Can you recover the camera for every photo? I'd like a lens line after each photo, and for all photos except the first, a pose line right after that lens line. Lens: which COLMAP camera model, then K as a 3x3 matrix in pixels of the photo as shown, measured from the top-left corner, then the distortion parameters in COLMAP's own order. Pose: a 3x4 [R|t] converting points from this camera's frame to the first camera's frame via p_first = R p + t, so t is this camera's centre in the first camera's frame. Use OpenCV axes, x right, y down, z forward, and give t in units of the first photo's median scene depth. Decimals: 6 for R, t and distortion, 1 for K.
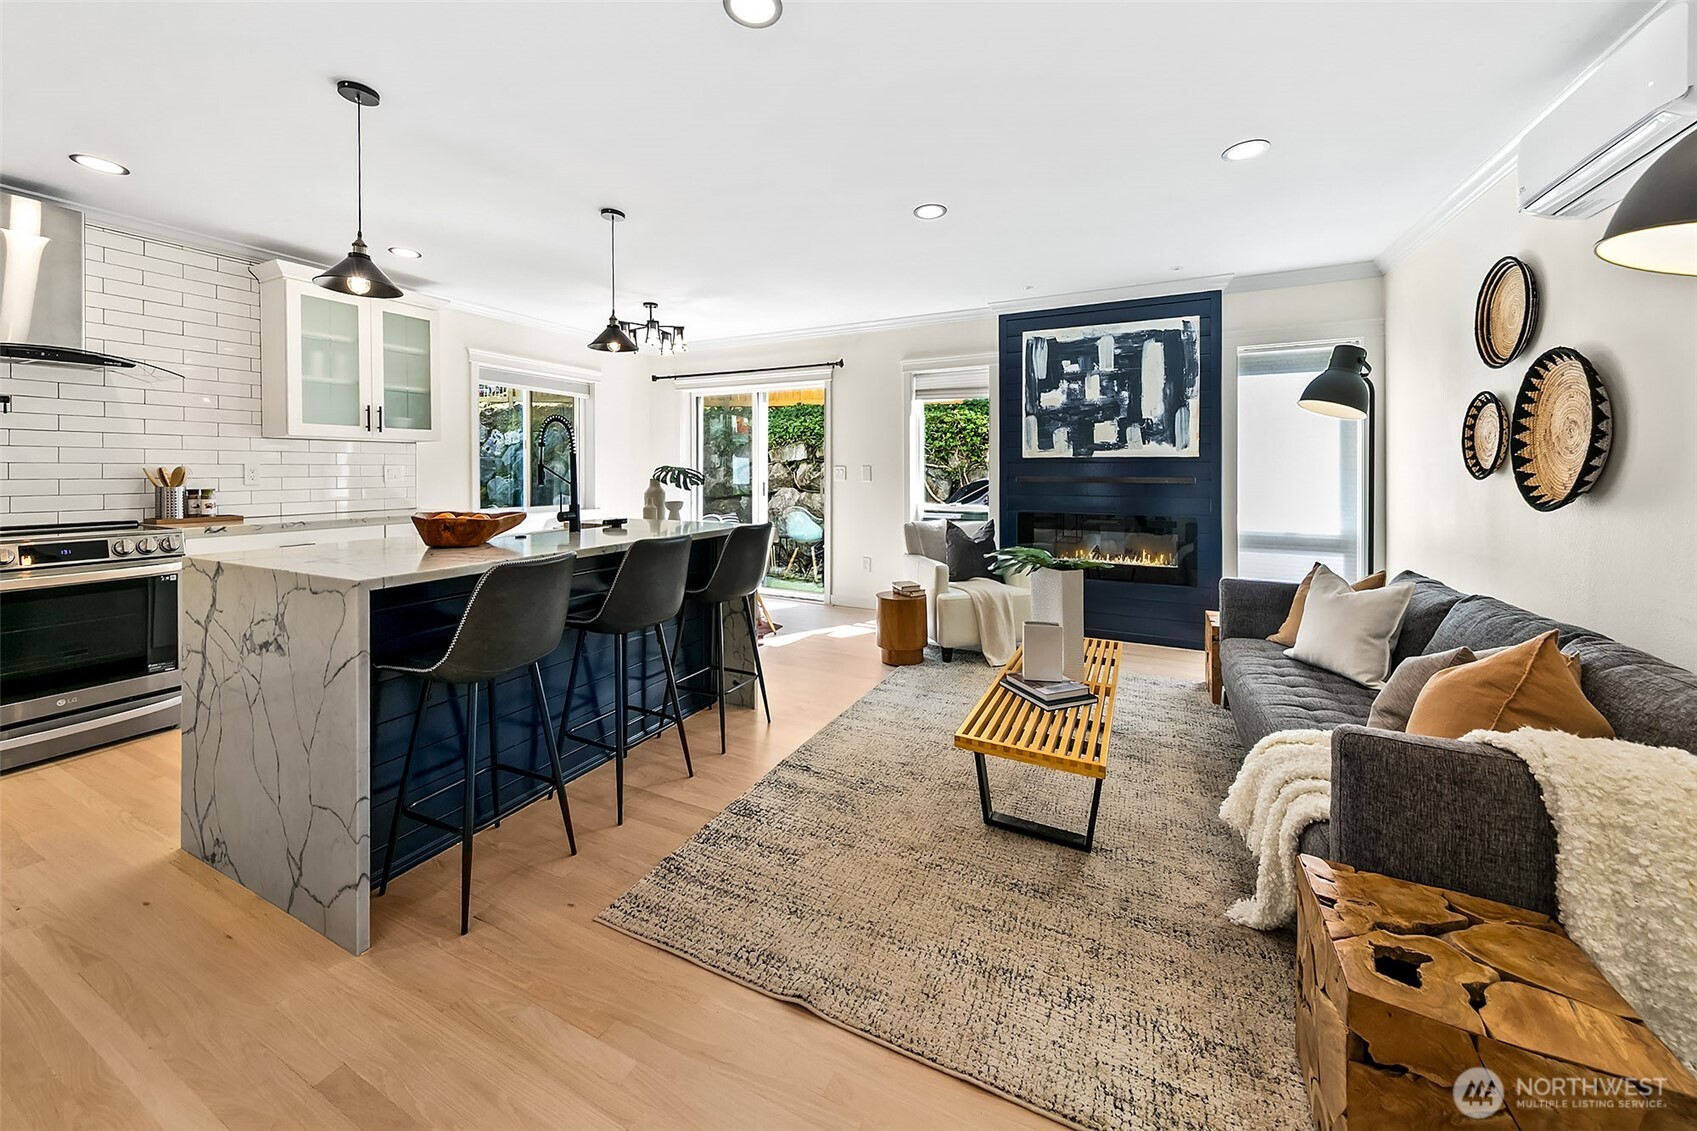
lens RADIAL K [[617.5, 0, 867.4], [0, 617.5, 475.8], [0, 0, 1]] dist [0.003798, -0.000976]
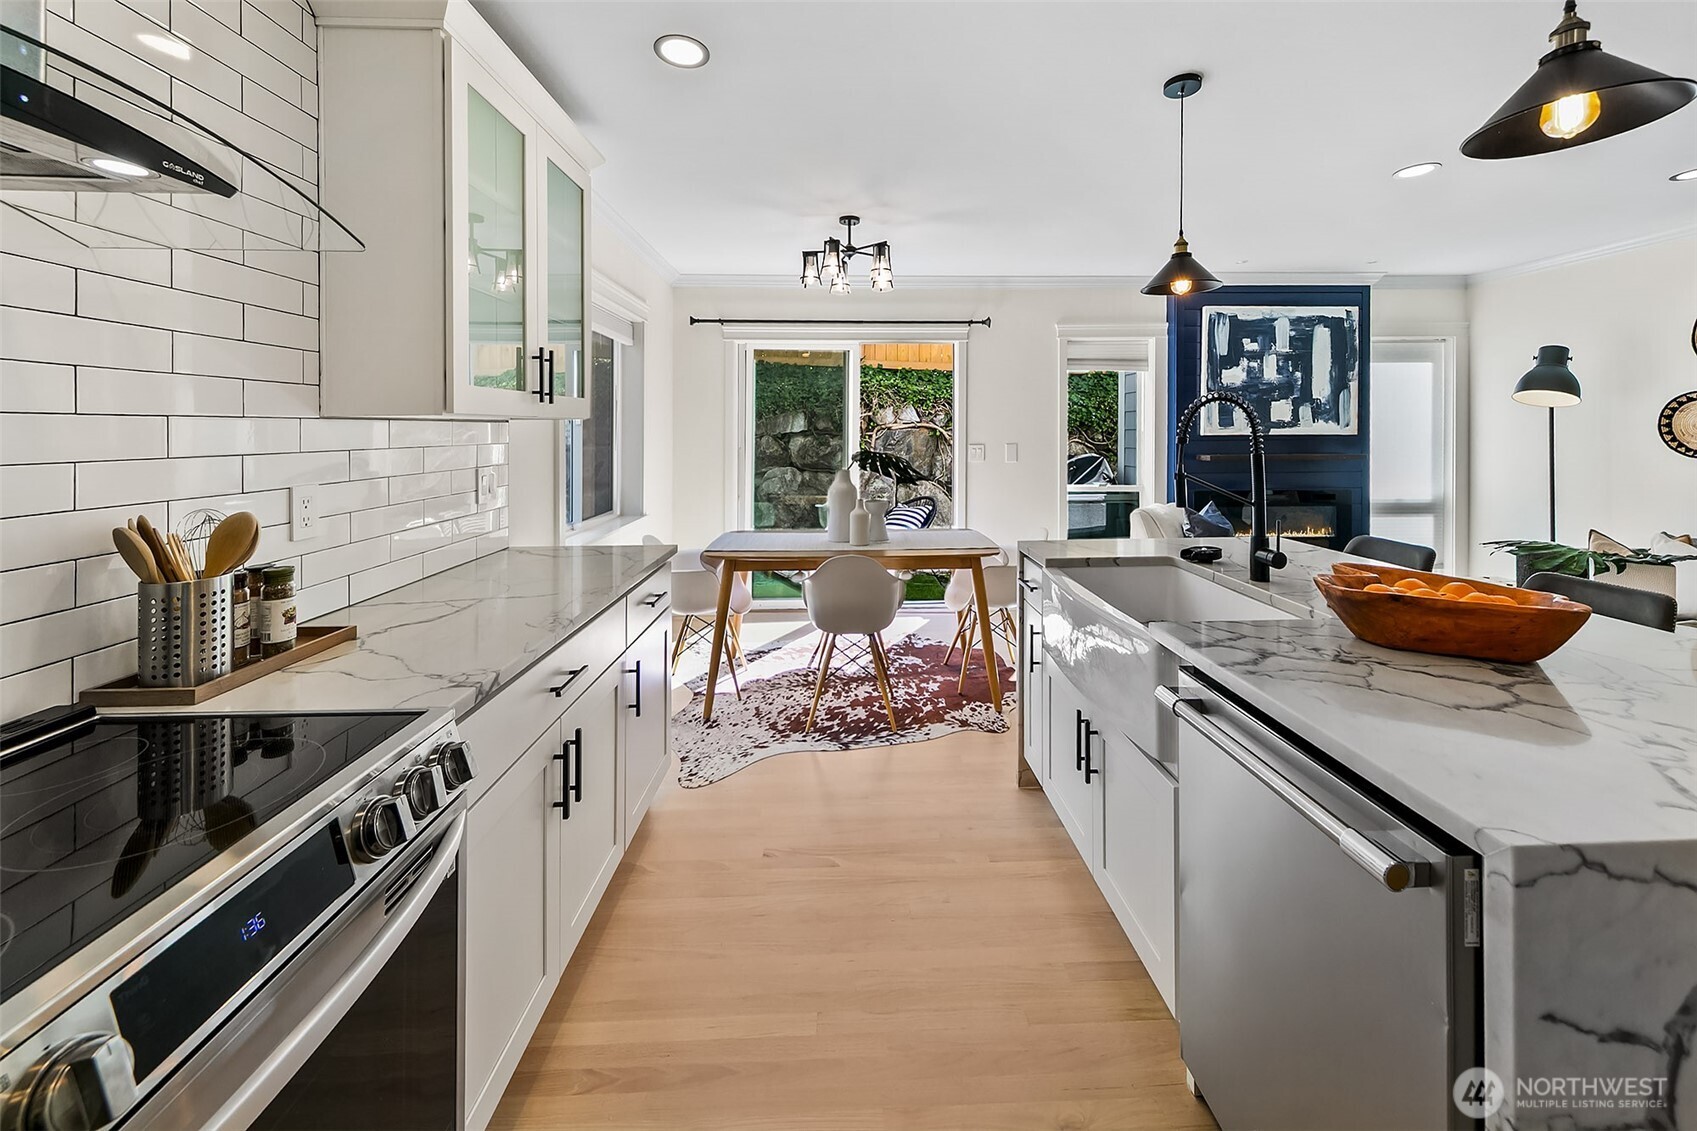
lens RADIAL K [[617.5, 0, 856.5], [0, 617.5, 430.1], [0, 0, 1]] dist [0.003798, -0.000976]
pose [[0.885662, -0.007140, 0.464276, -0.971458], [0.010552, 0.999933, -0.004752, -0.054506], [-0.464211, 0.009108, 0.885678, 0.556360]]
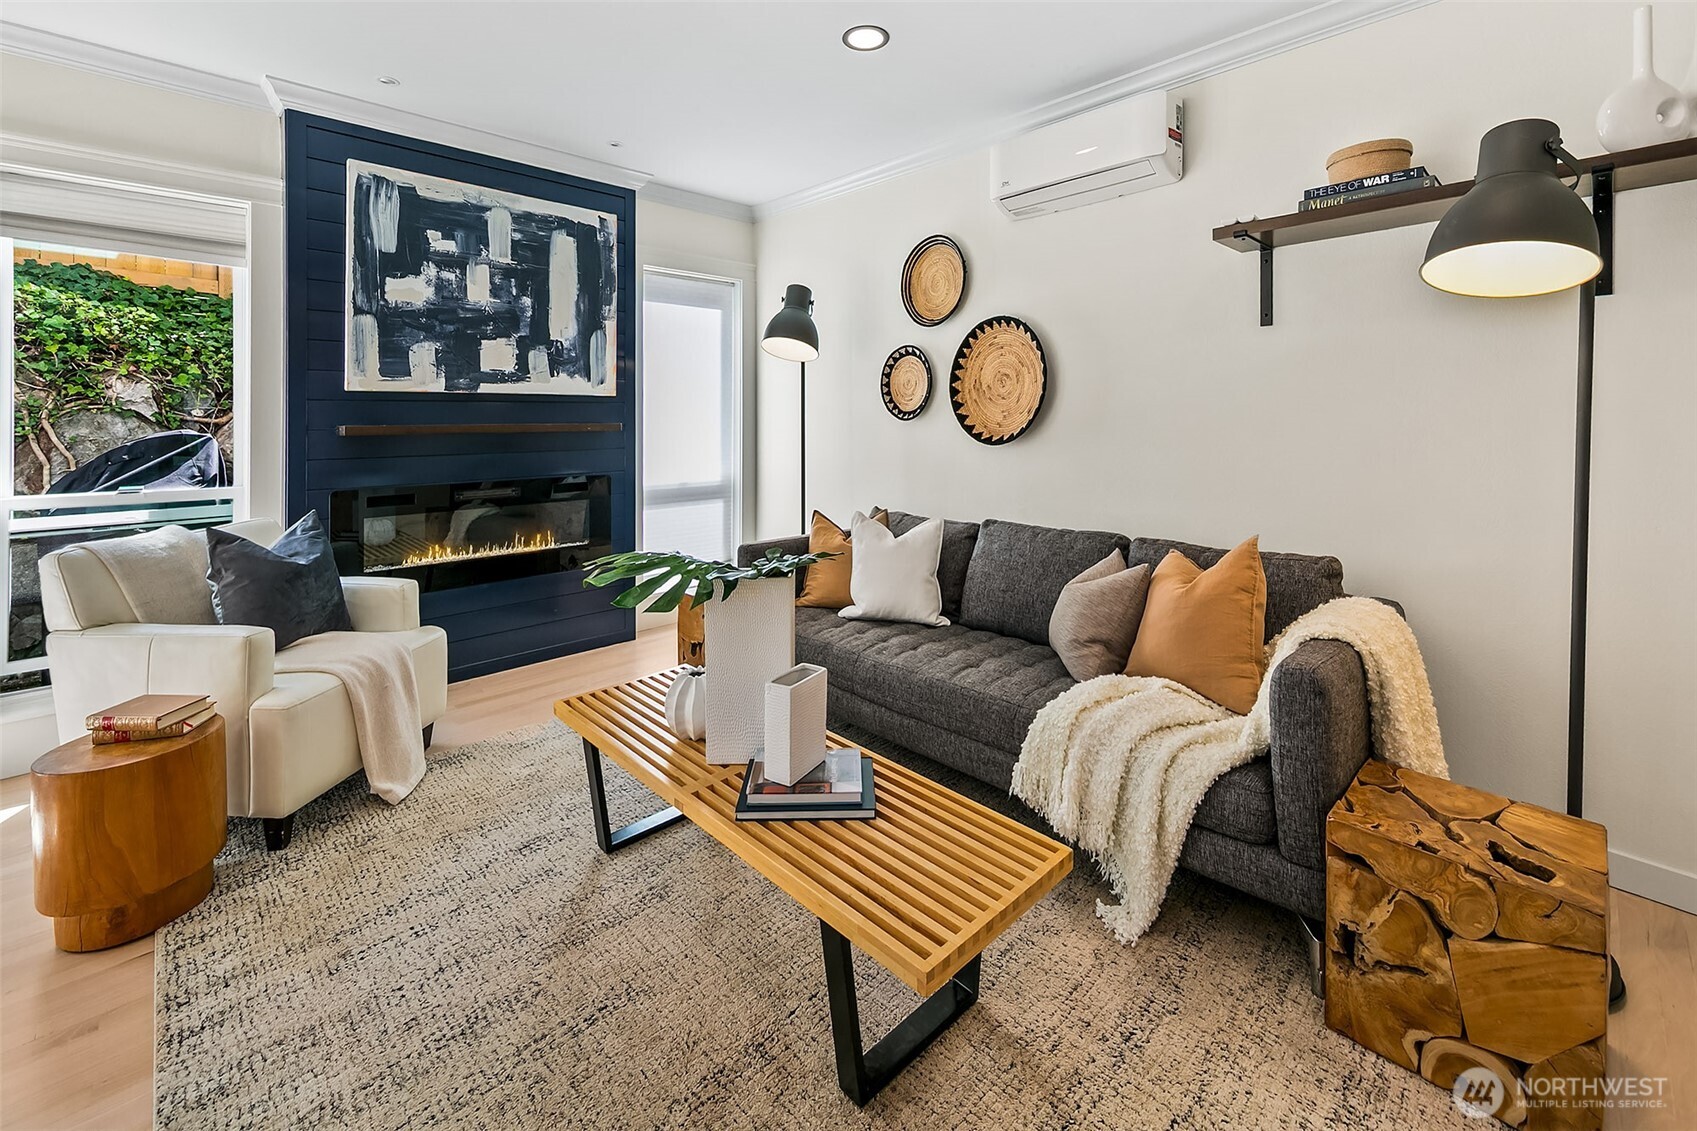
lens RADIAL K [[703.0, 0, 834.7], [0, 703.0, 410.8], [0, 0, 1]] dist [0.006224, -0.001181]
pose [[0.363258, 0.003393, 0.931682, -0.239775], [0.010211, 0.999919, -0.007623, -0.003157], [-0.931633, 0.012283, 0.363194, 0.535856]]
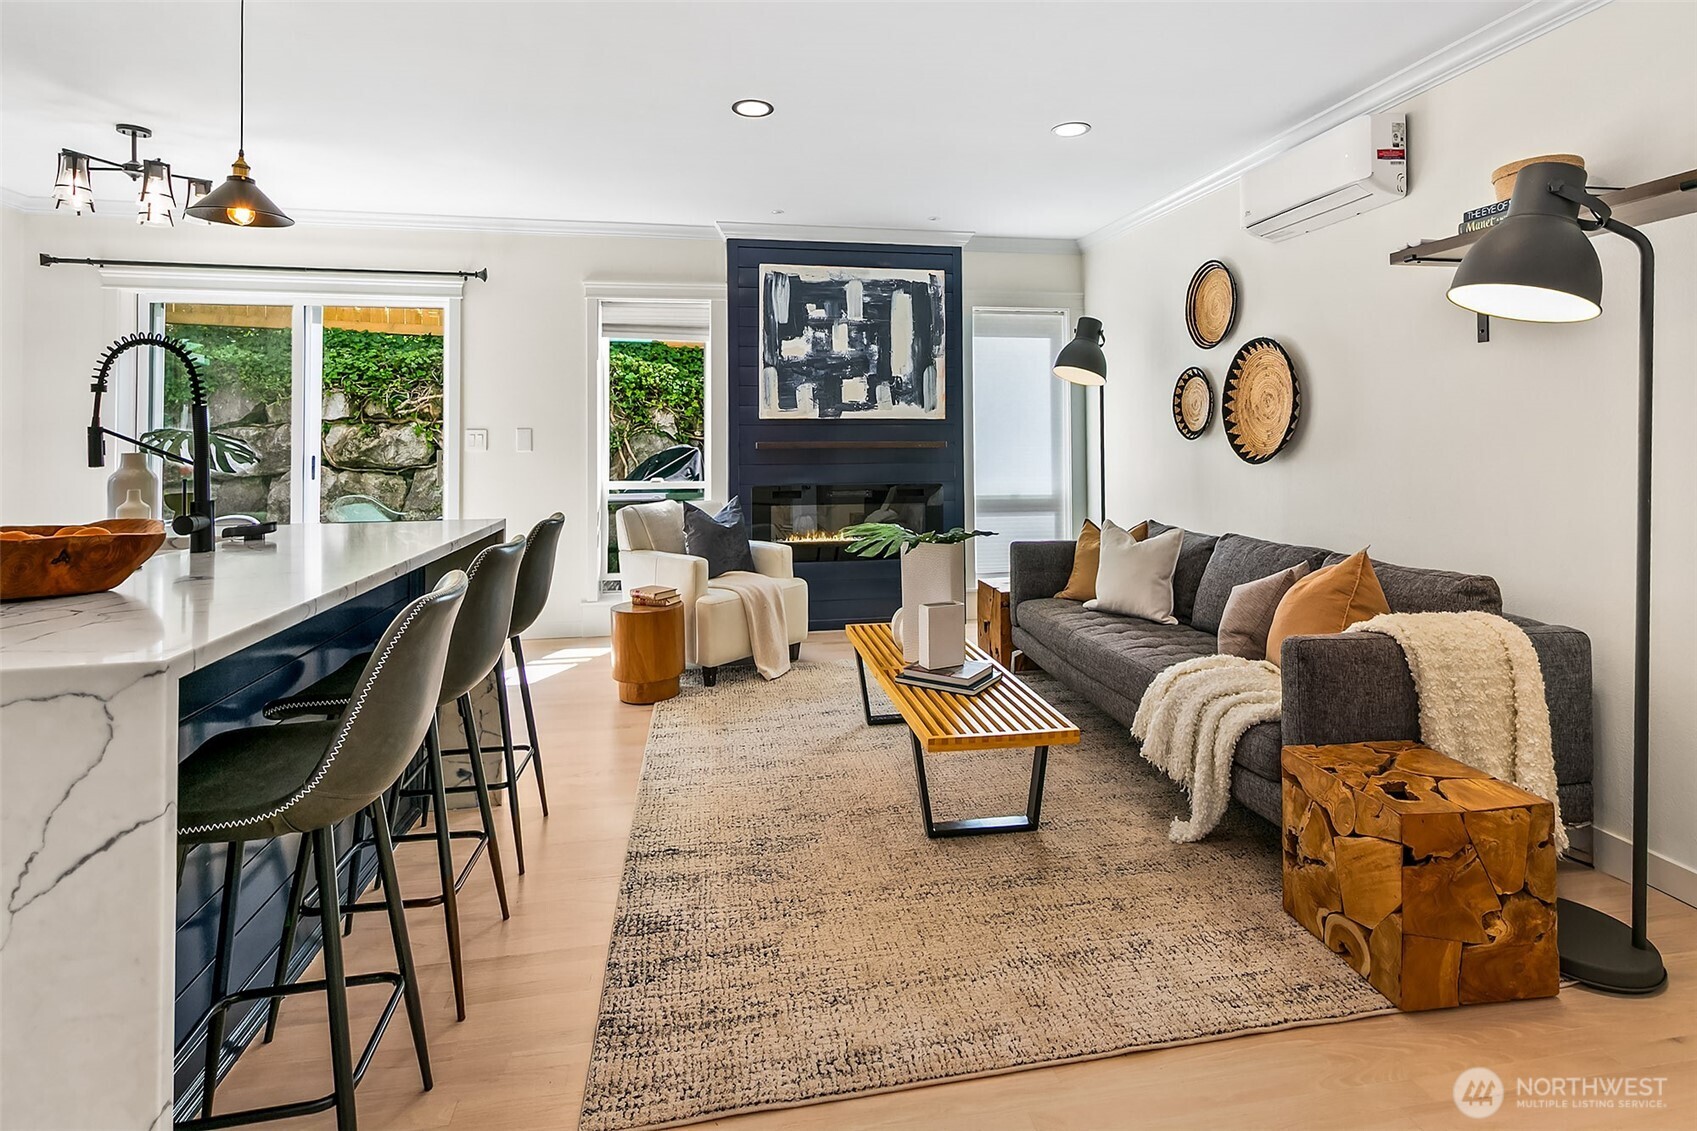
lens RADIAL K [[824.2, 0, 874.1], [0, 824.2, 420.9], [0, 0, 1]] dist [0.006616, -0.000267]
pose [[0.805628, 0.004956, 0.592401, -0.378836], [0.010011, 0.999708, -0.021979, -0.001523], [-0.592337, 0.023637, 0.805344, 0.061649]]
